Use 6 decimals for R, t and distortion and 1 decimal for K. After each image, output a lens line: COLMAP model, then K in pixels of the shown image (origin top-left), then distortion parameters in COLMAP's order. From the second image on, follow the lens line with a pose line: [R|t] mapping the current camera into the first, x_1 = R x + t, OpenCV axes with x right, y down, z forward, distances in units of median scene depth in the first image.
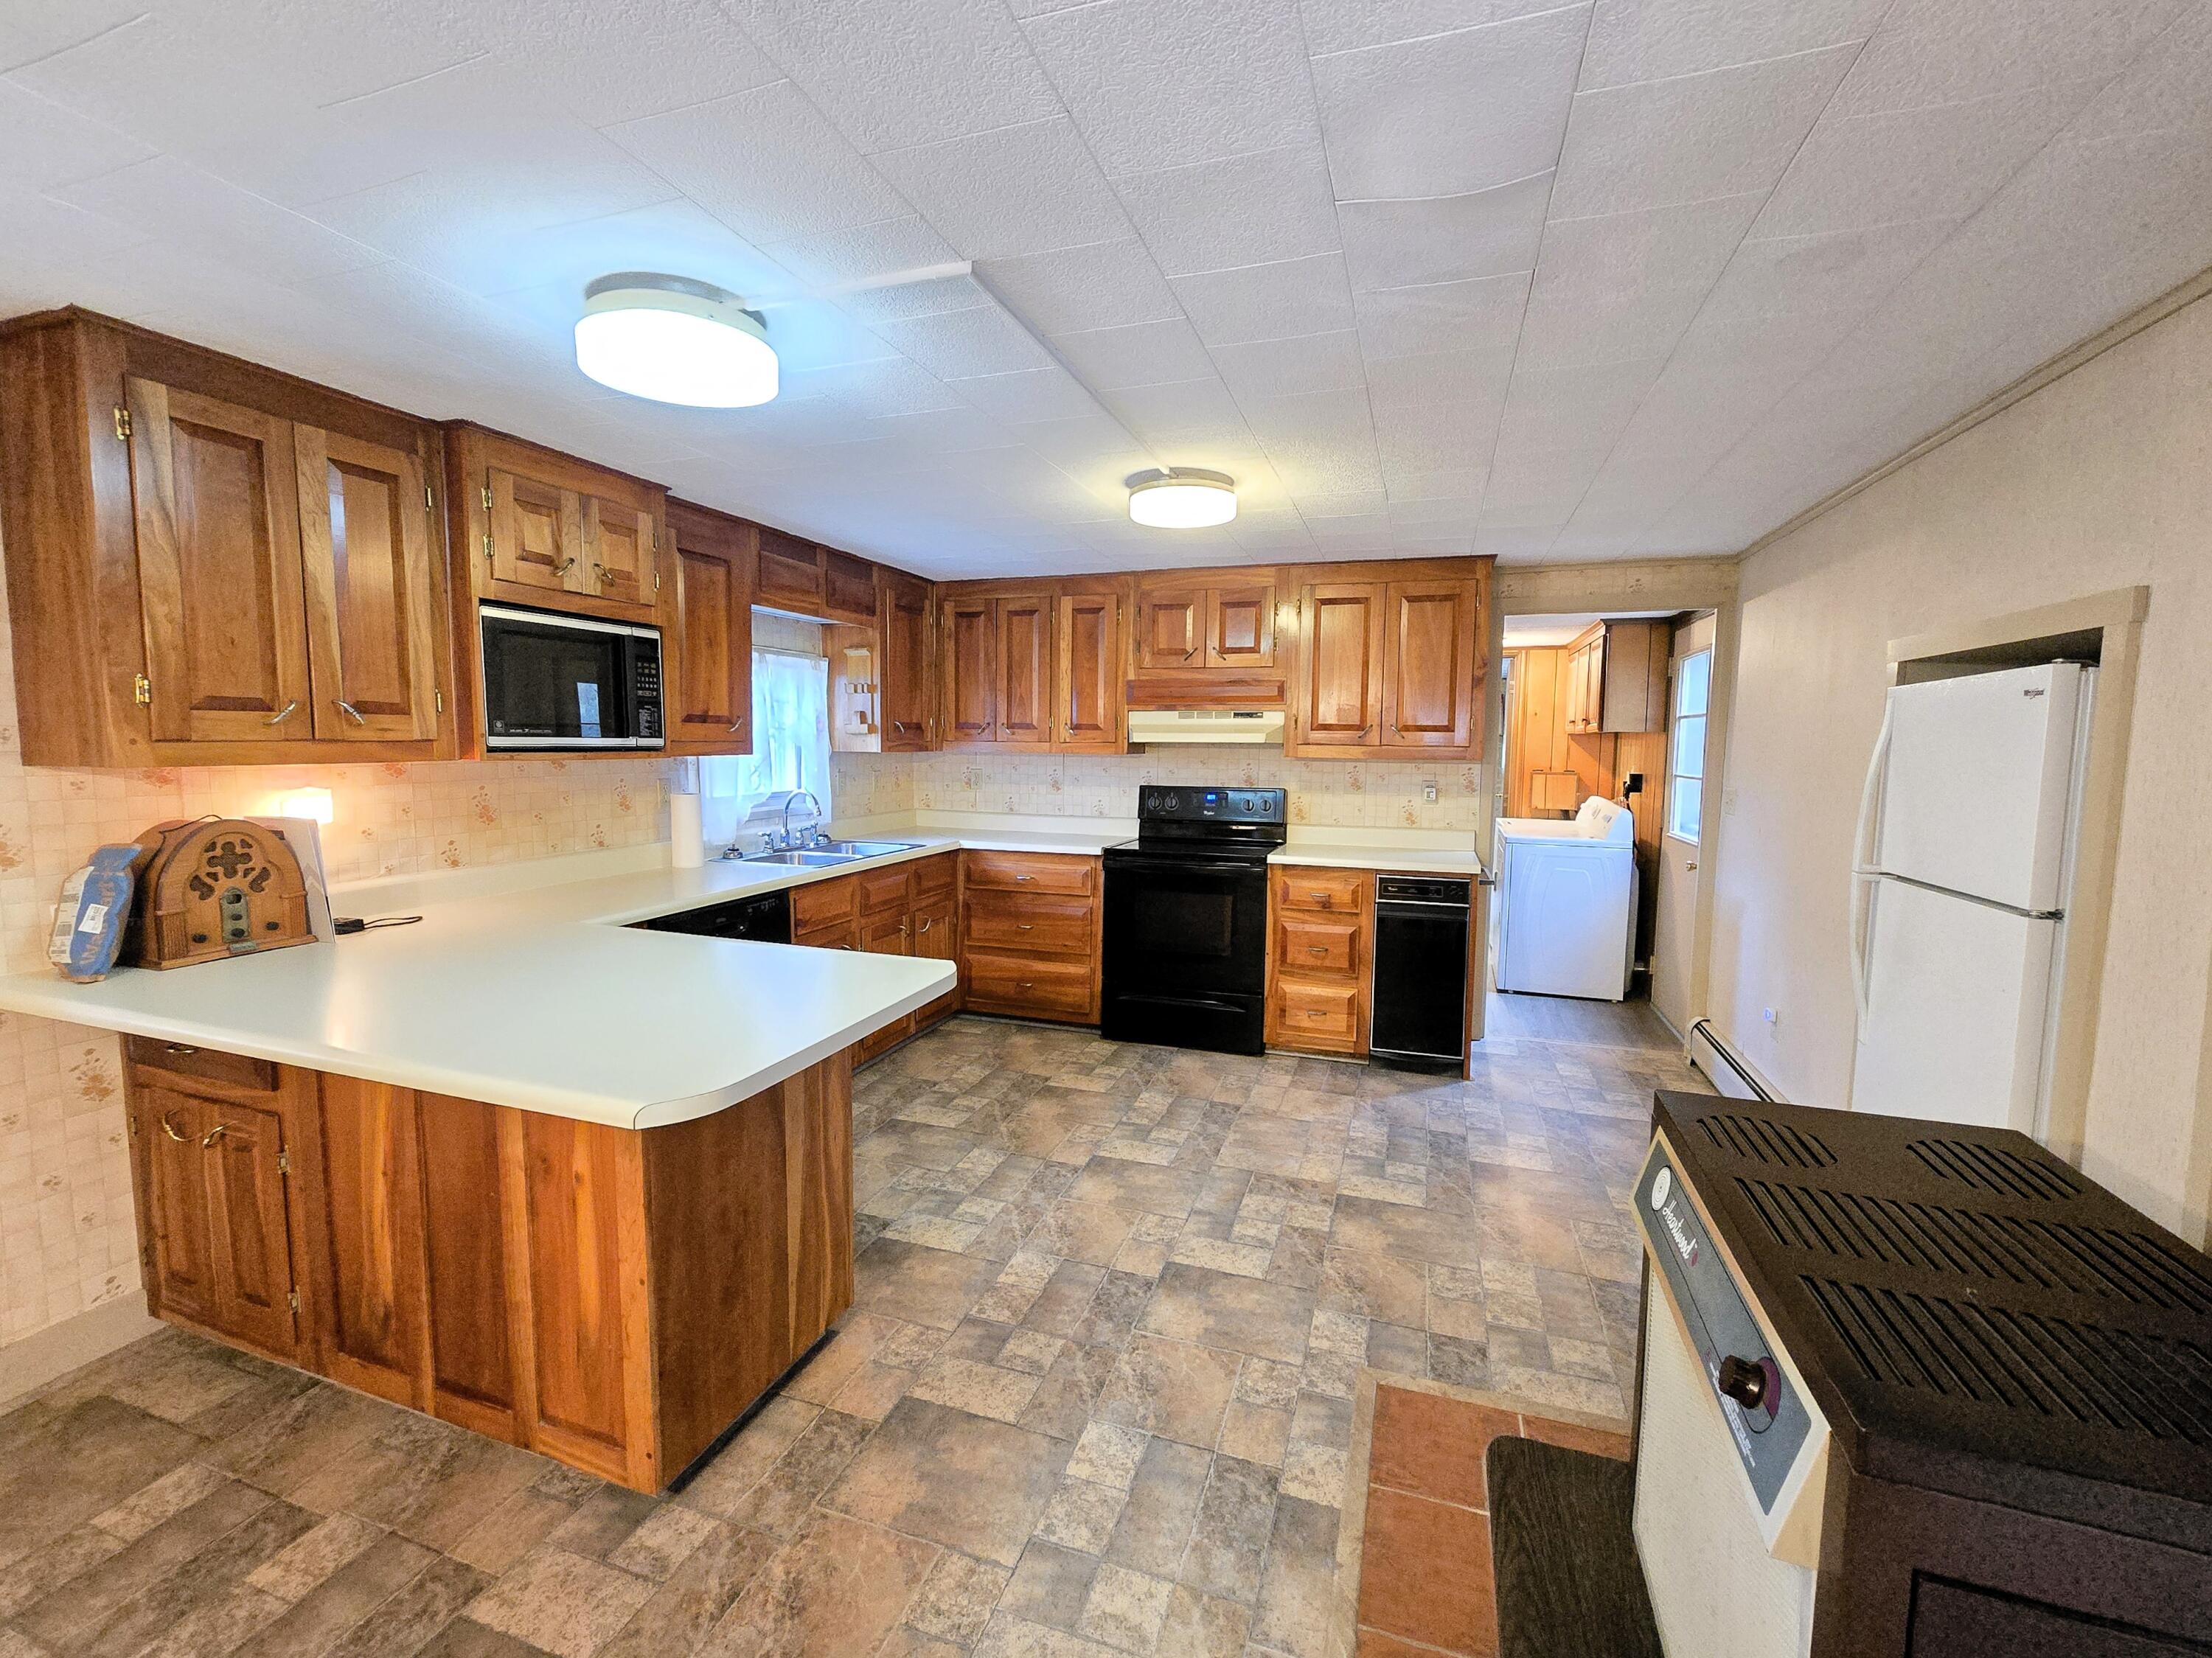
lens RADIAL K [[924.0, 0, 1118.8], [0, 924.0, 820.1], [0, 0, 1]] dist [-0.003353, -0.000325]
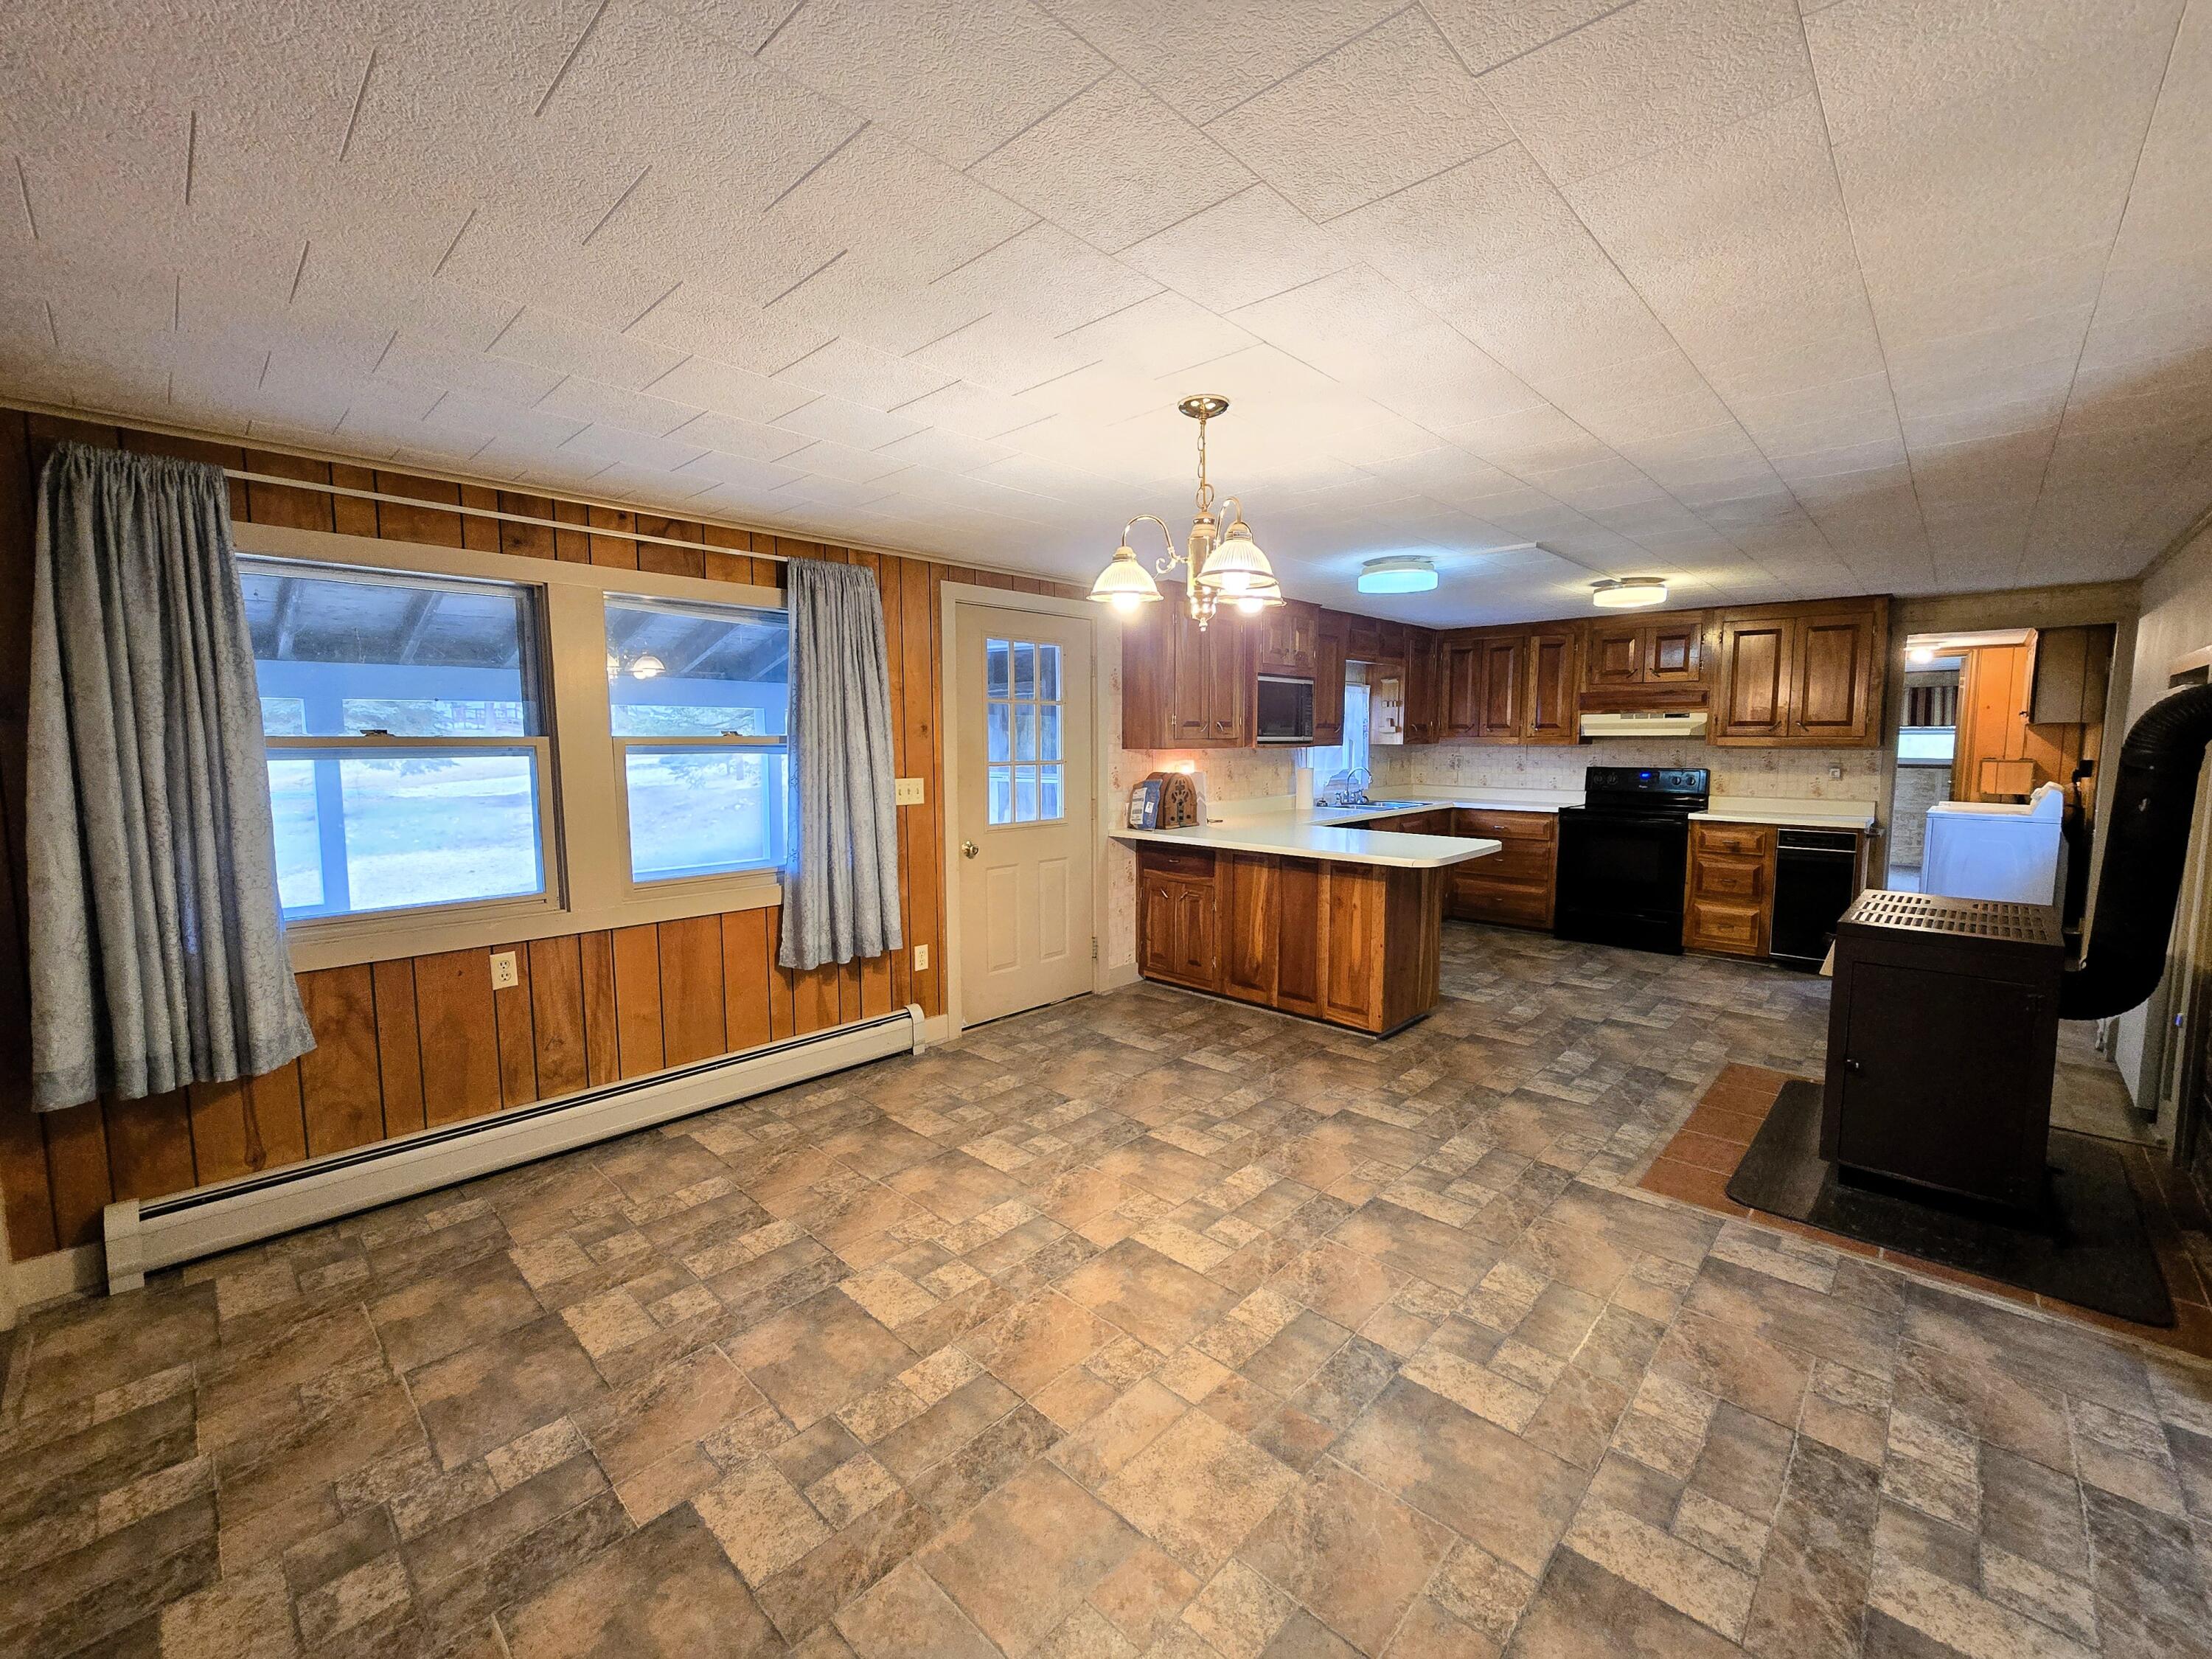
lens RADIAL K [[910.5, 0, 1128.5], [0, 910.5, 823.4], [0, 0, 1]] dist [0.000899, -0.000617]
pose [[0.911721, 0.026611, -0.409947, -0.053279], [-0.024479, 0.999646, 0.010449, 0.062288], [0.410080, 0.000509, 0.912049, -0.674473]]
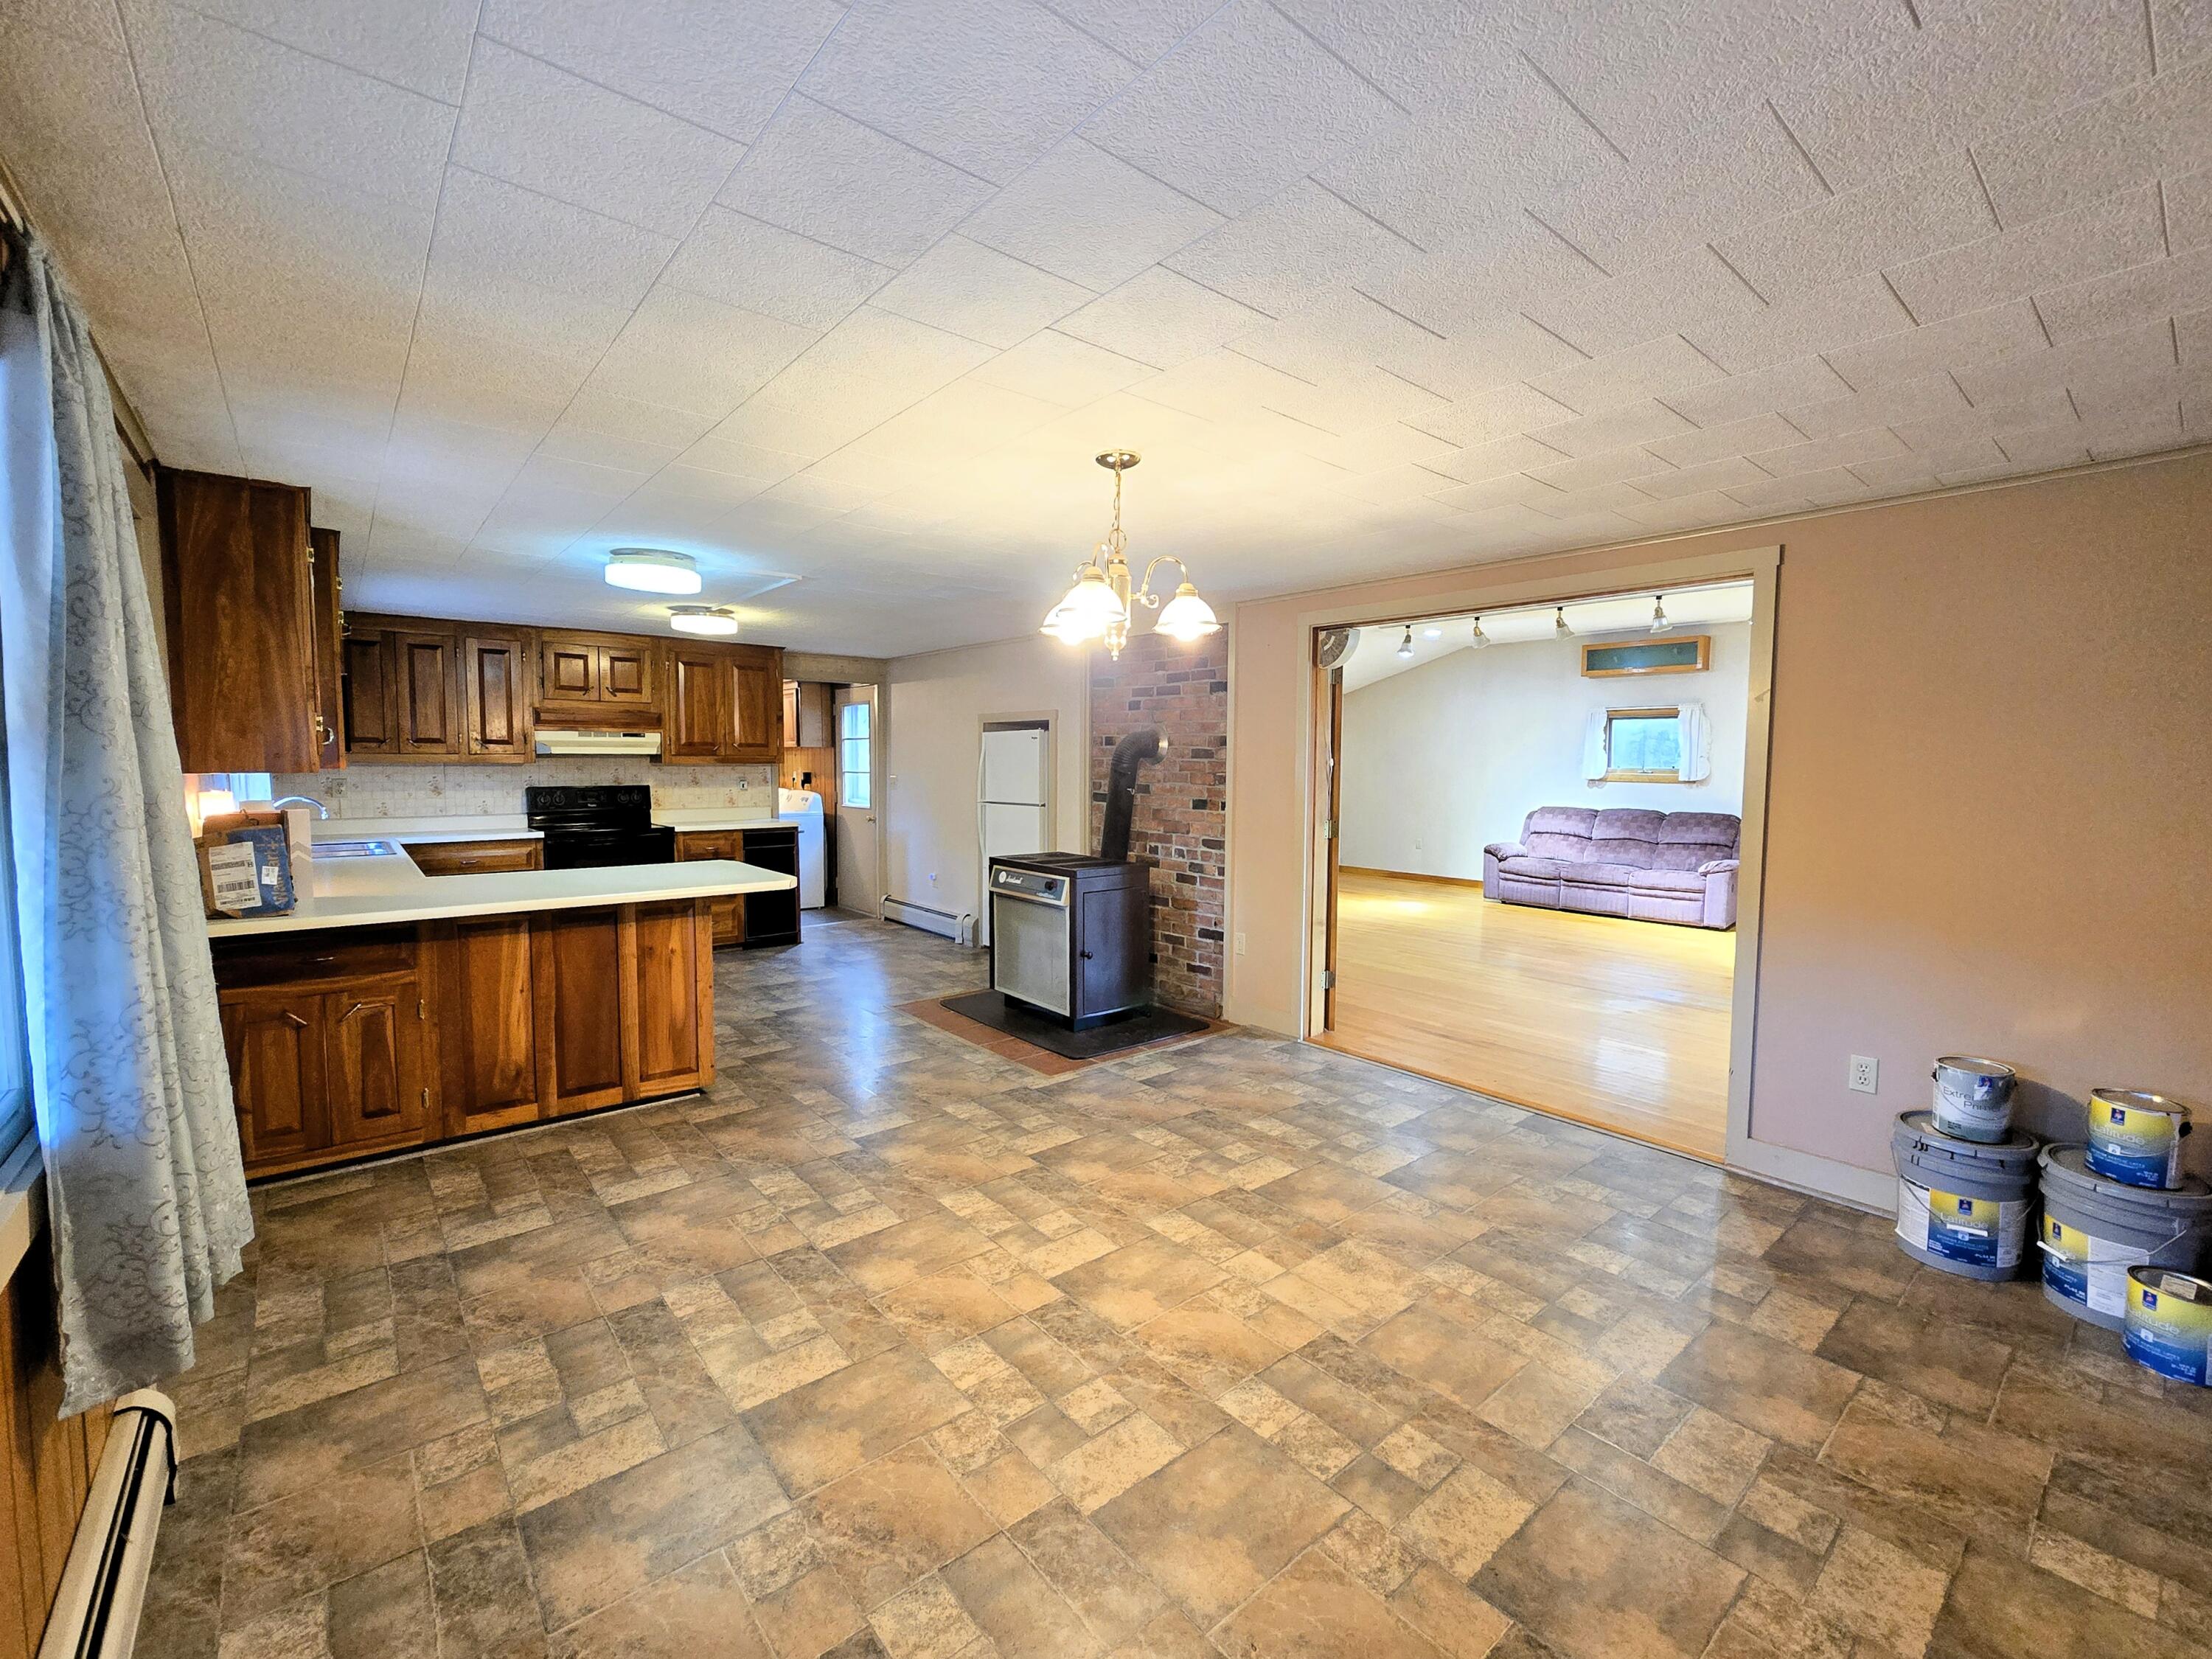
lens RADIAL K [[924.1, 0, 1118.8], [0, 924.1, 820.6], [0, 0, 1]] dist [-0.003353, -0.000325]
pose [[0.517572, -0.064941, 0.853172, -0.811848], [0.073694, 0.996794, 0.031167, 0.036268], [-0.852460, 0.046743, 0.520698, -0.461735]]
